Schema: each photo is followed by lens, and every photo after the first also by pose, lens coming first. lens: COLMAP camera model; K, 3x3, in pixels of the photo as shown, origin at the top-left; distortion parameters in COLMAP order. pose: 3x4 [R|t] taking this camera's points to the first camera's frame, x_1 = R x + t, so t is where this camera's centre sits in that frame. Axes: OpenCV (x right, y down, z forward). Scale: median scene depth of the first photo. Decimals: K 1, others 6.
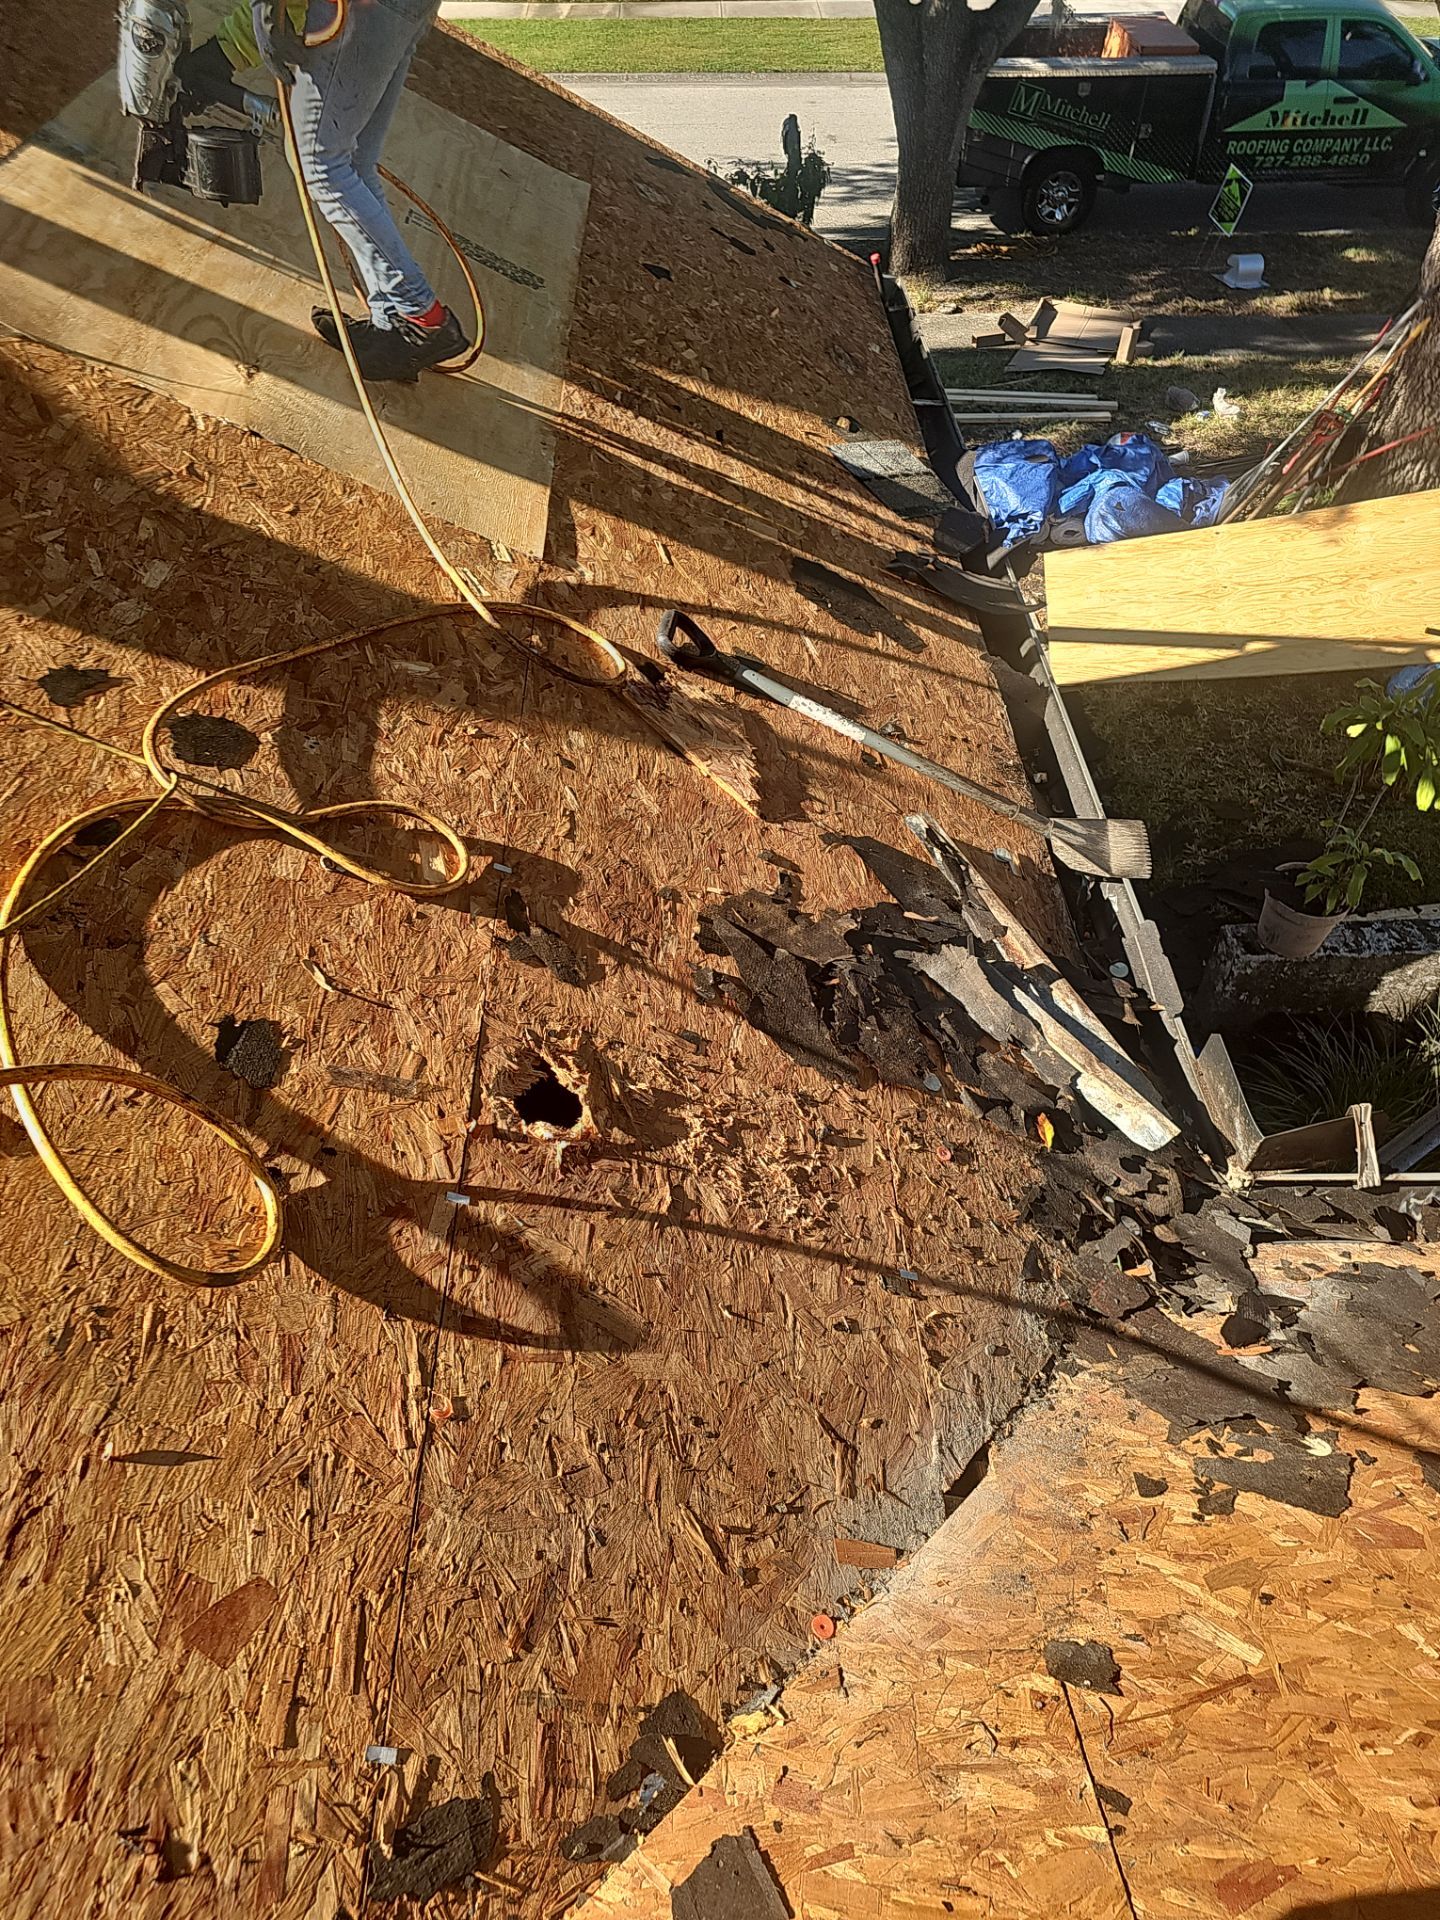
lens RADIAL K [[1263.3, 0, 720.2], [0, 1263.3, 1003.2], [0, 0, 1]] dist [0.057176, -0.022730]
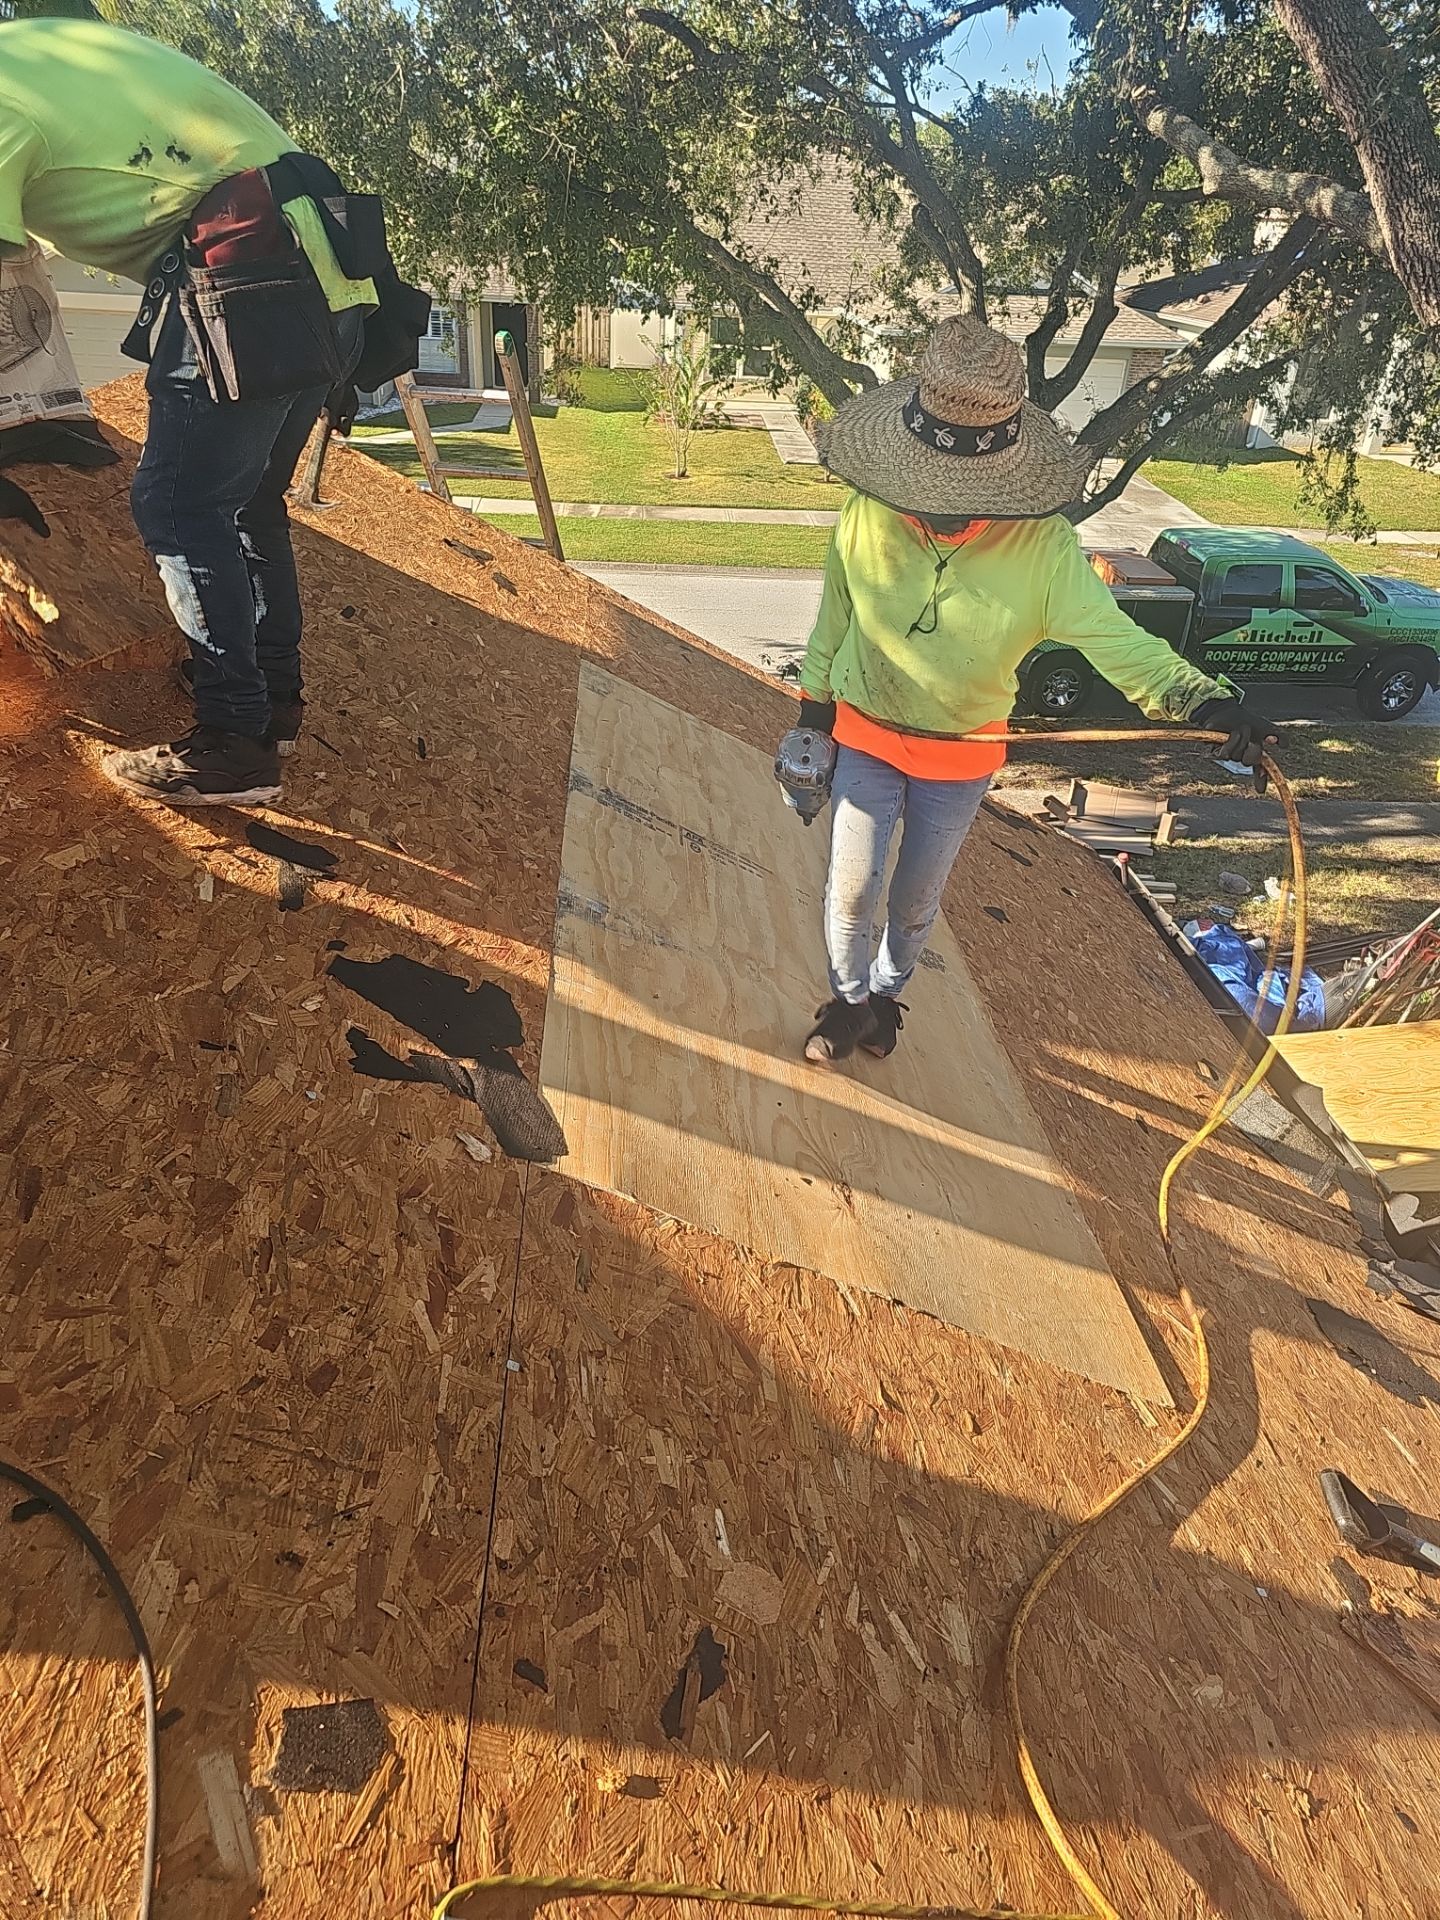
lens RADIAL K [[1263.3, 0, 720.2], [0, 1263.3, 1003.2], [0, 0, 1]] dist [0.057176, -0.022730]
pose [[0.998985, 0.027214, 0.035885, -0.091743], [-0.016413, 0.961980, -0.272627, -0.071930], [-0.041940, 0.271762, 0.961450, 0.027266]]
